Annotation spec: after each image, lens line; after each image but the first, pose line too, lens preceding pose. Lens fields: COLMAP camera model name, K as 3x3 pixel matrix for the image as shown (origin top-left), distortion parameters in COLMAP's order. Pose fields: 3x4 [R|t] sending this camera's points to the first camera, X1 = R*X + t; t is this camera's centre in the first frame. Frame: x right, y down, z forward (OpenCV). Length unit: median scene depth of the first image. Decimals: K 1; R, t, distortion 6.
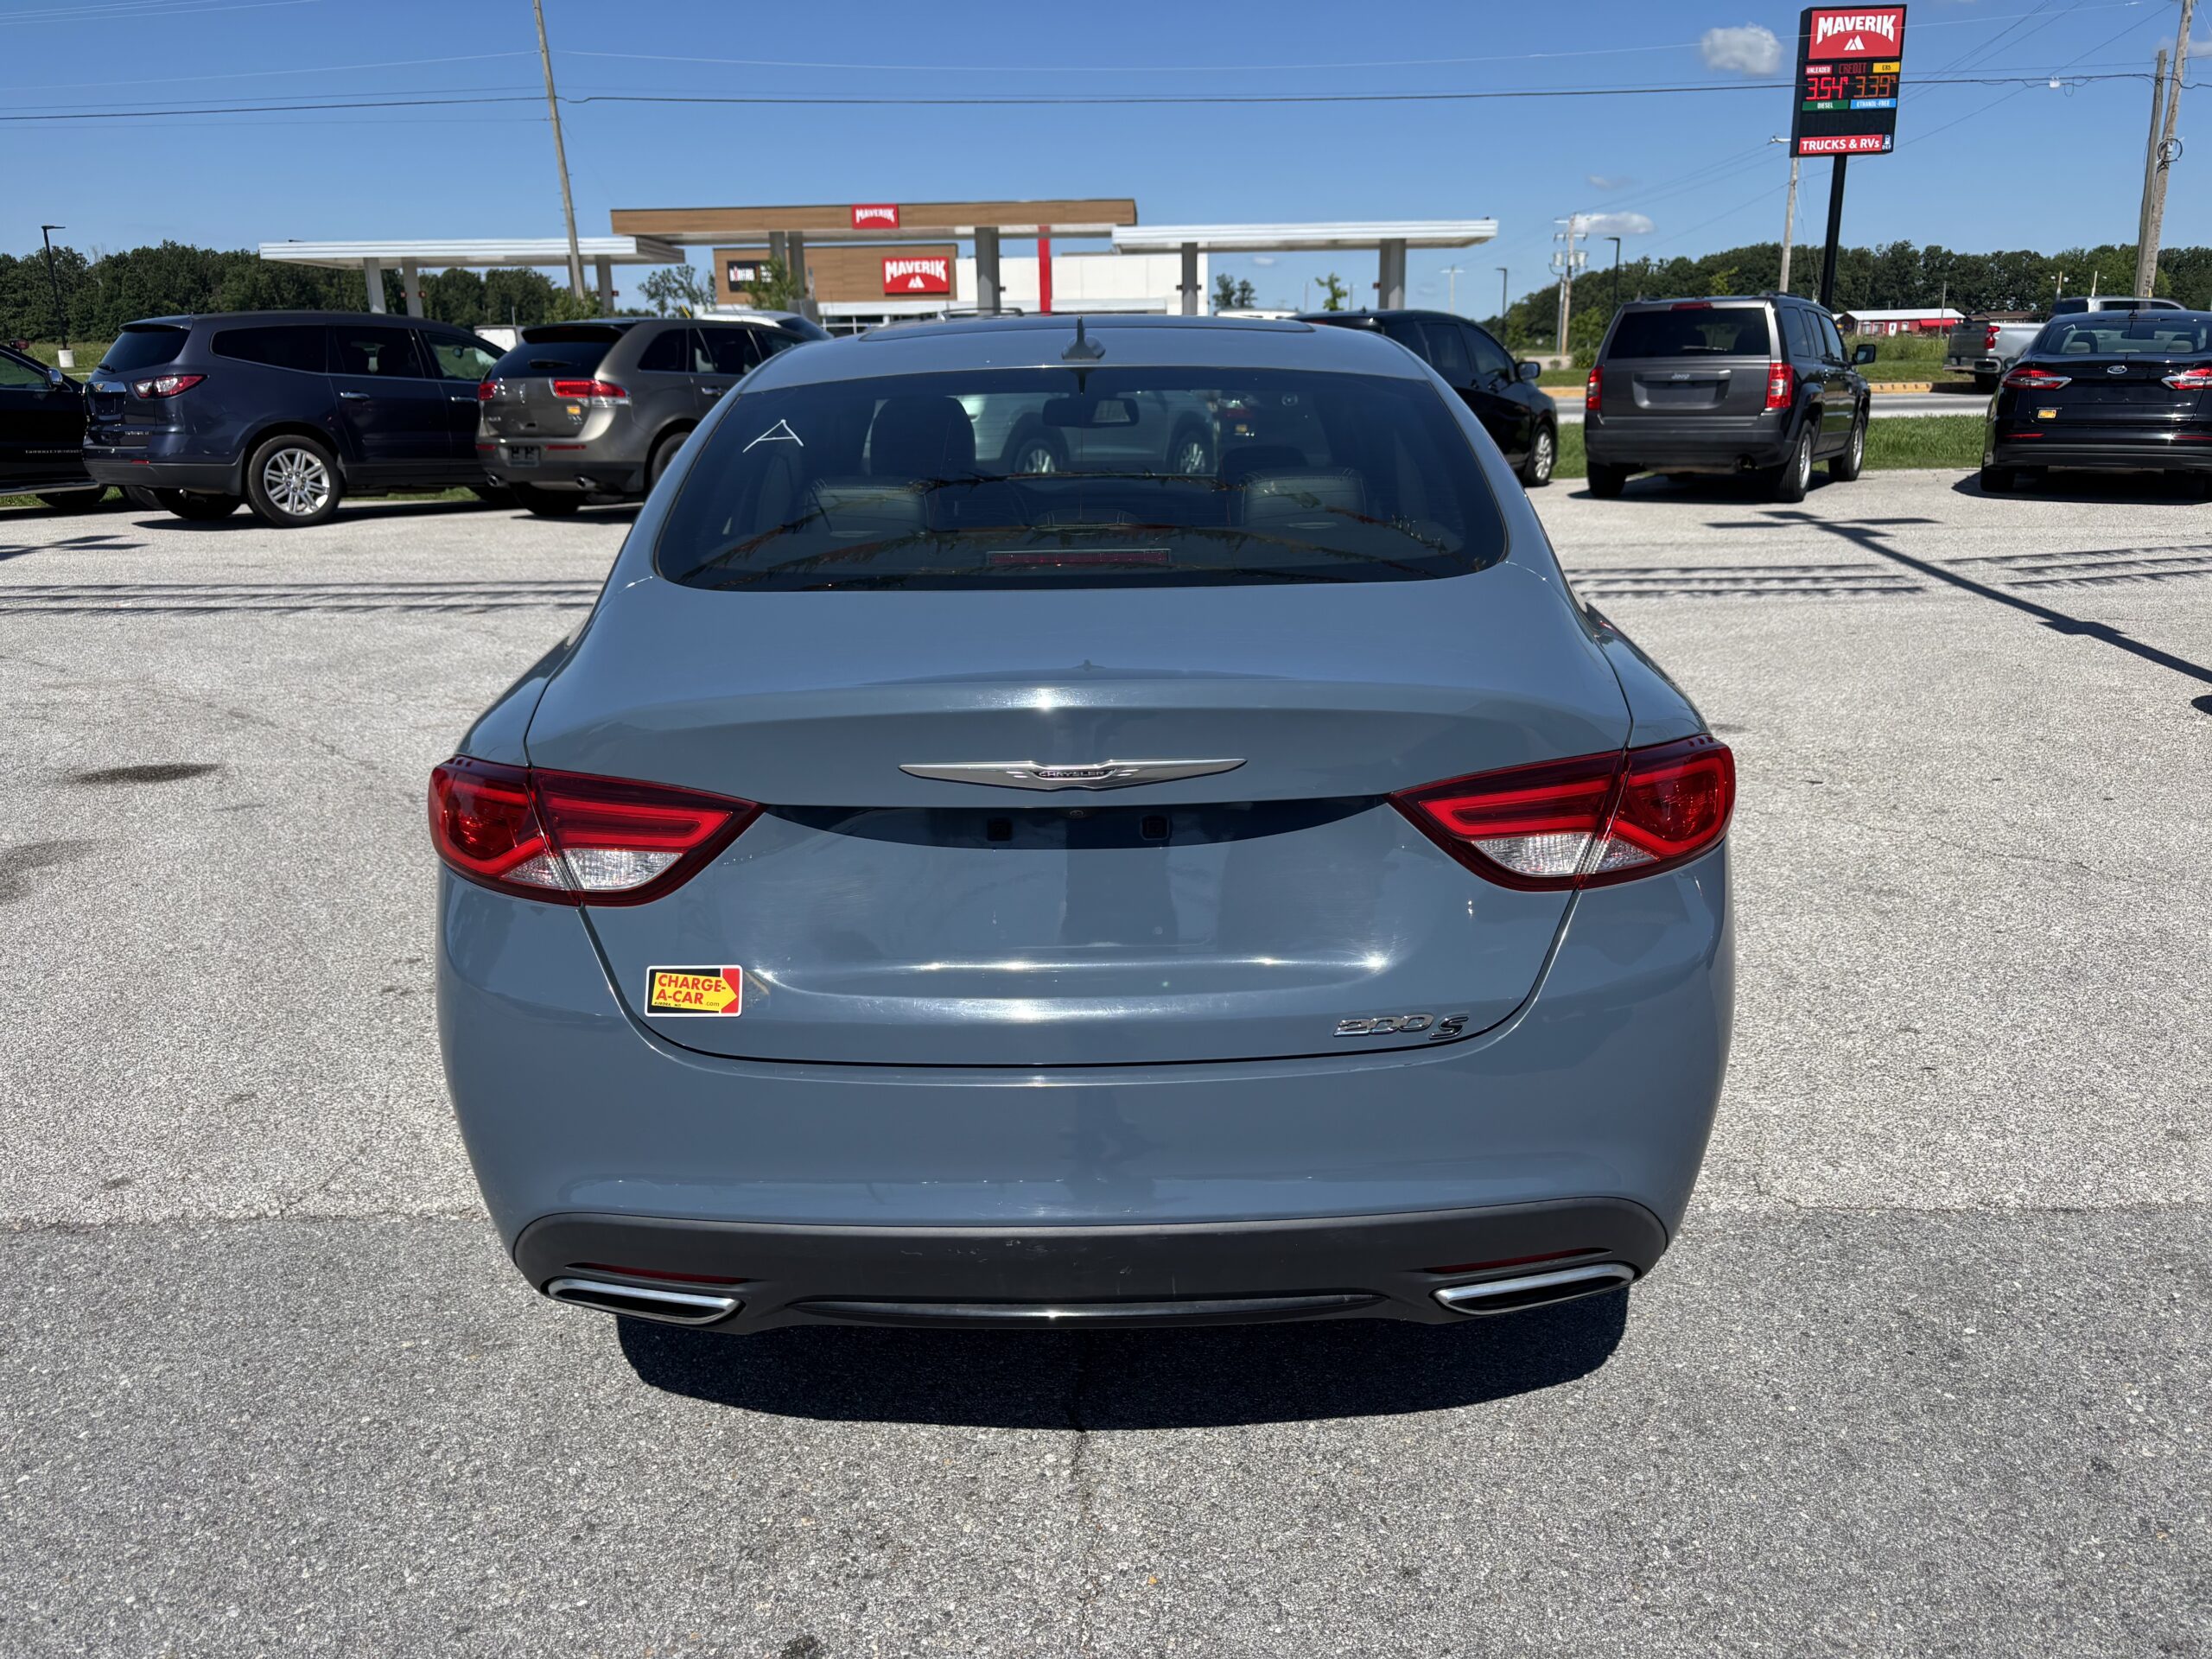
lens RADIAL K [[1693.9, 0, 1116.2], [0, 1693.9, 836.3], [0, 0, 1]] dist [0.061496, -0.076488]
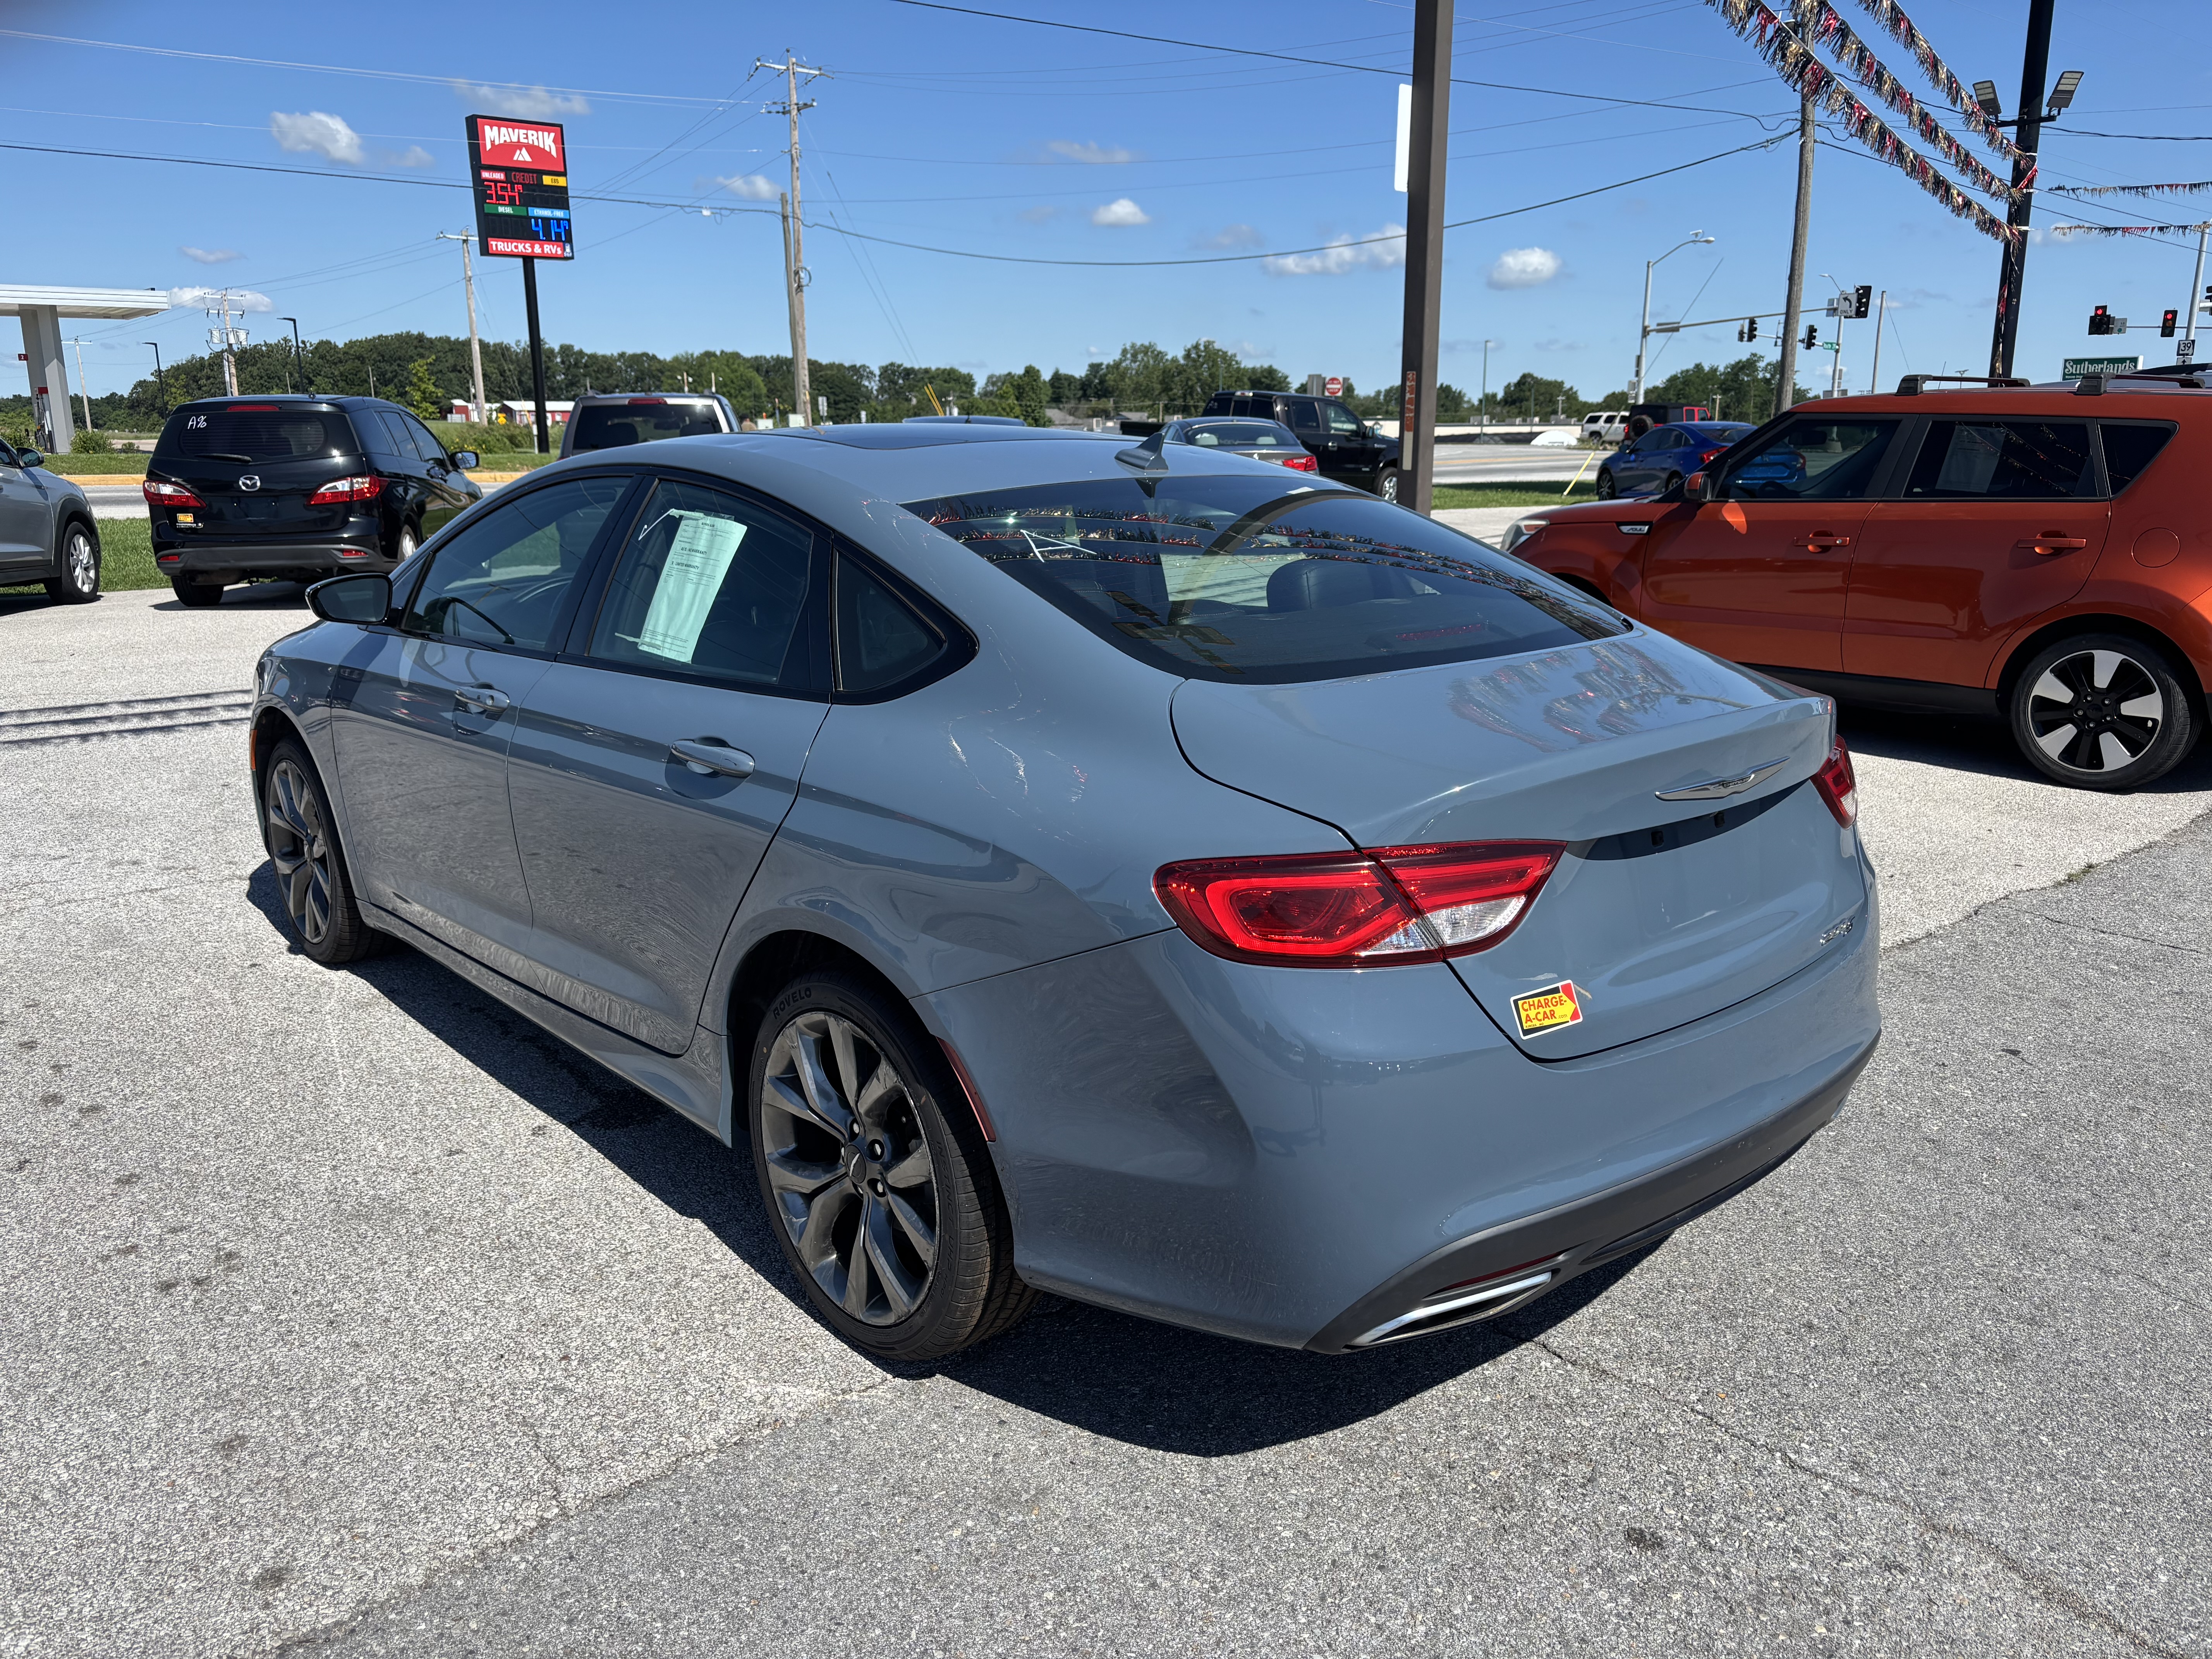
lens RADIAL K [[1700.0, 0, 1082.8], [0, 1700.0, 825.1], [0, 0, 1]] dist [0.032195, -0.011269]
pose [[0.742015, -0.138003, 0.656025, -0.065587], [0.172495, 0.984936, 0.012088, -0.005509], [-0.647811, 0.104192, 0.754642, 0.016025]]
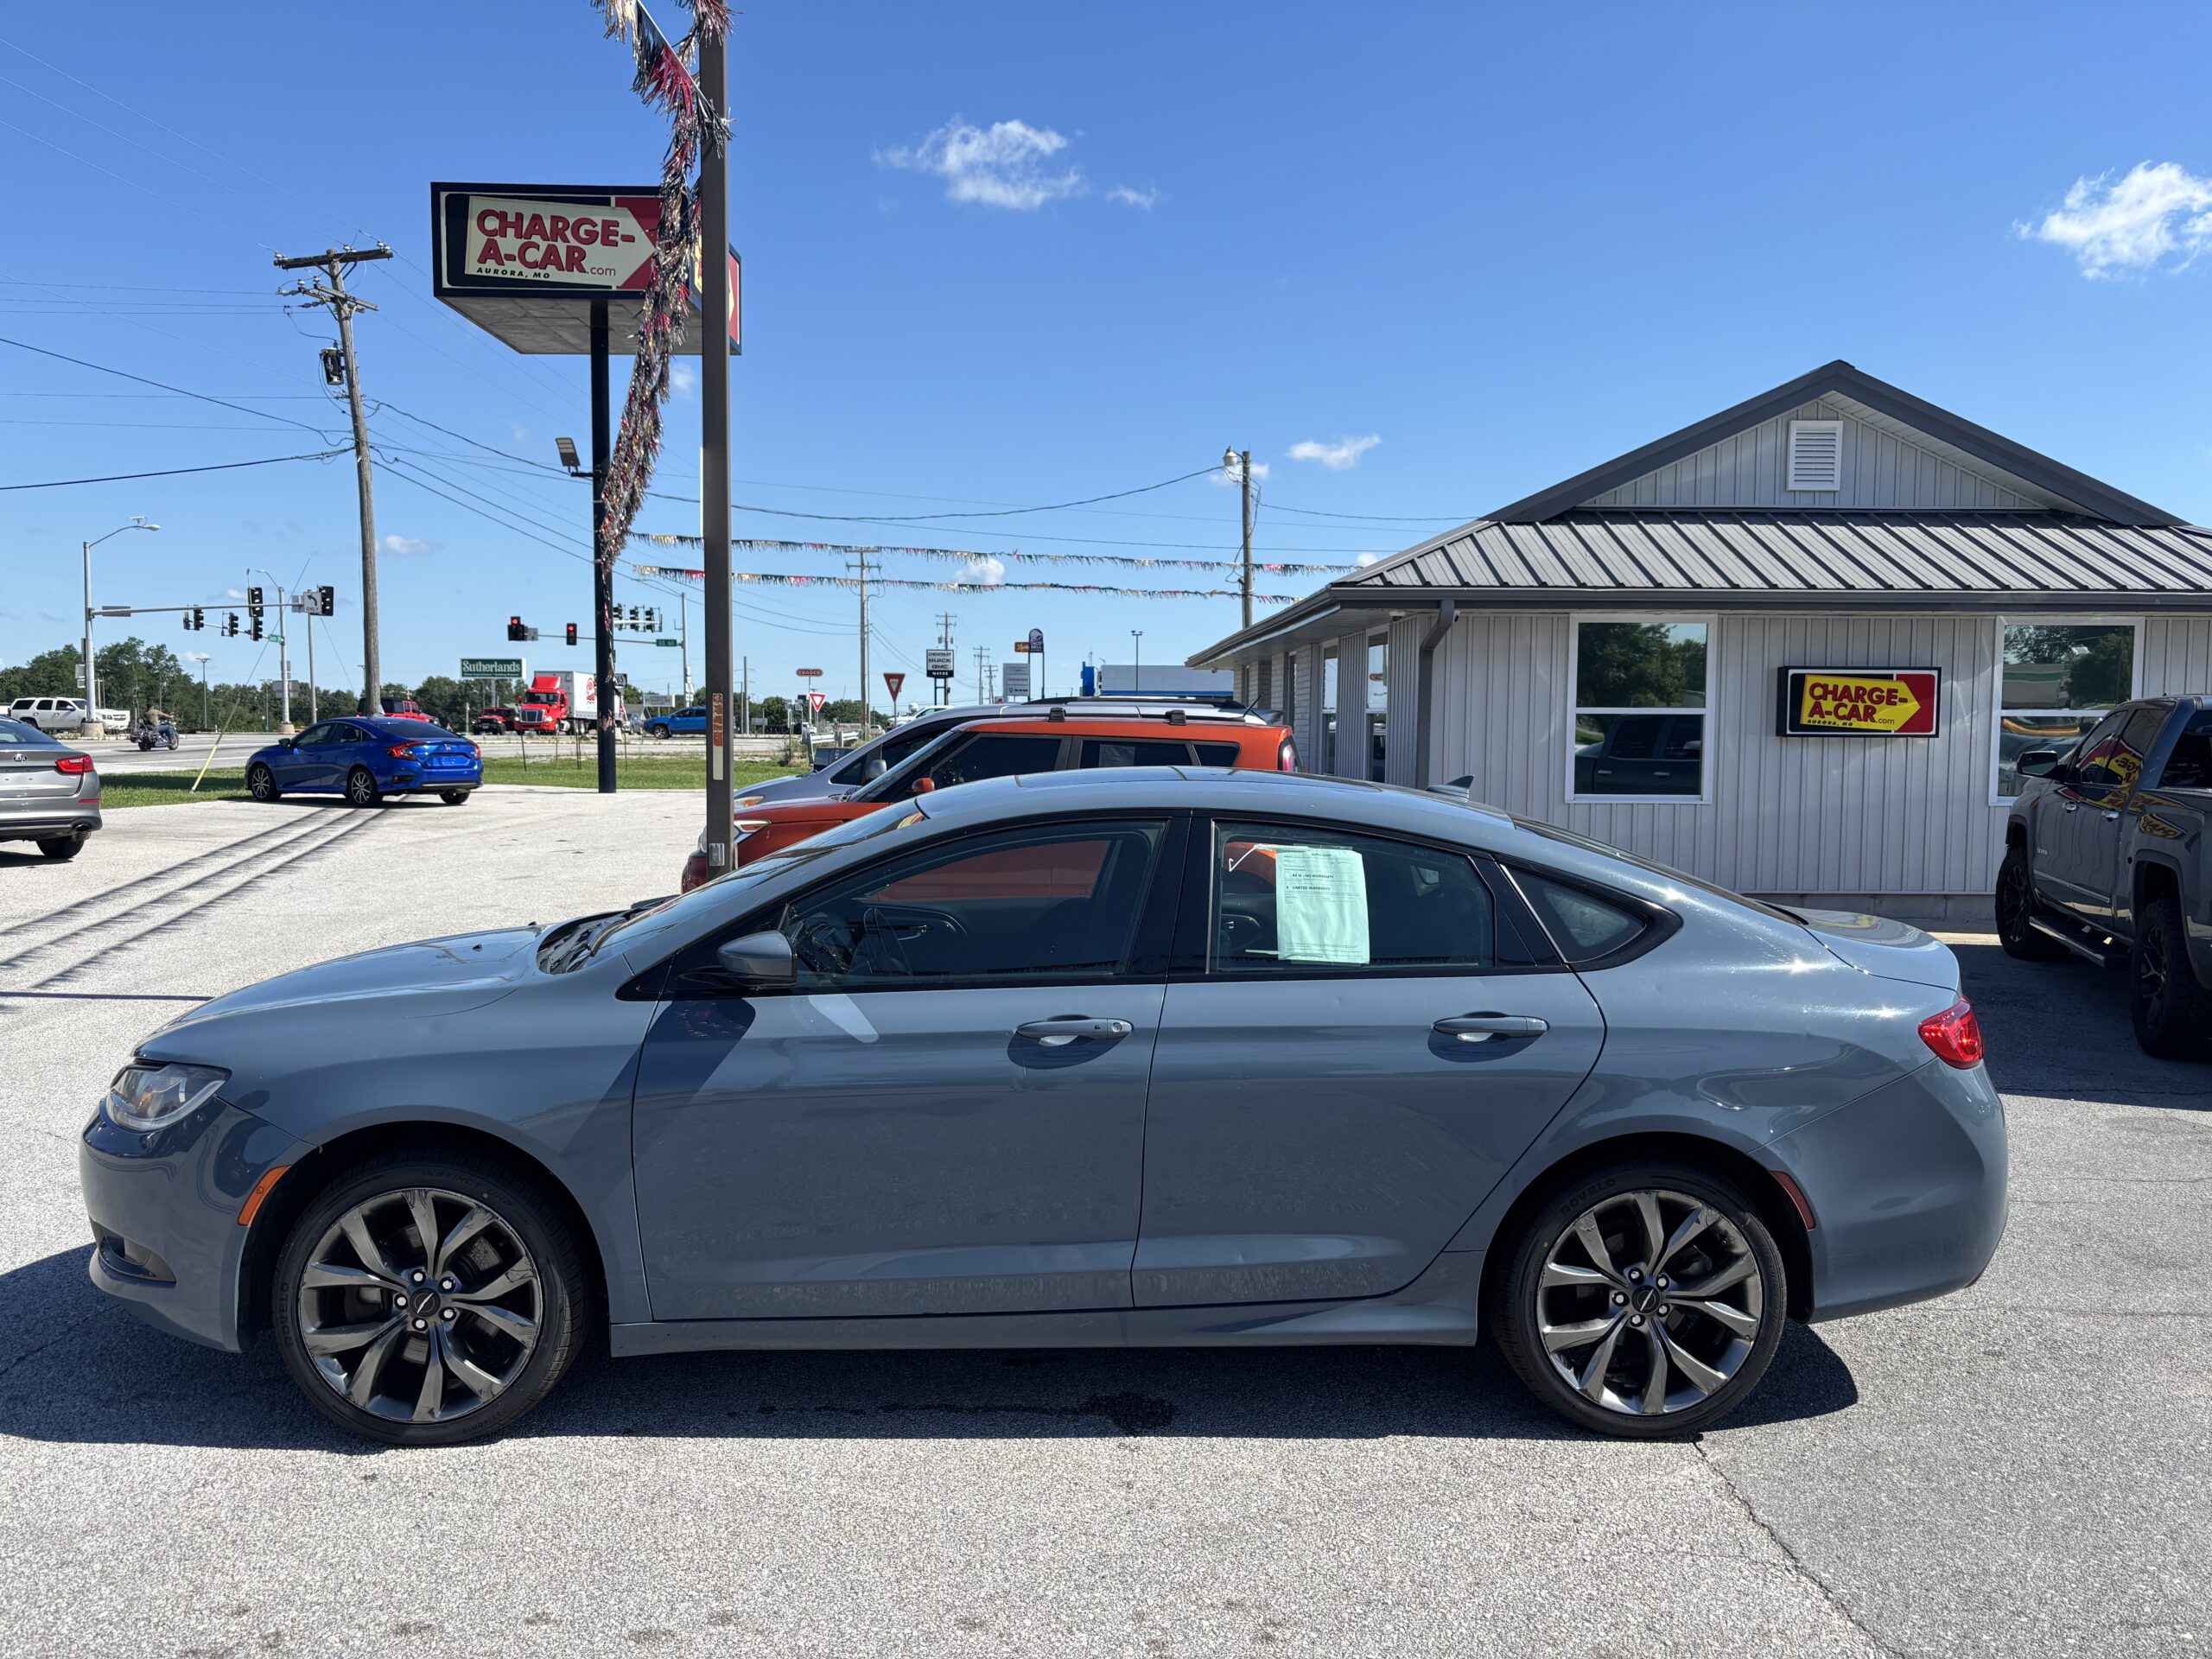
lens RADIAL K [[1700.0, 0, 1082.8], [0, 1700.0, 825.1], [0, 0, 1]] dist [0.032195, -0.011269]
pose [[-0.059595, -0.049383, 0.997000, -0.127829], [0.266962, 0.961607, 0.063588, -0.035979], [-0.961863, 0.269950, -0.044124, 0.112426]]
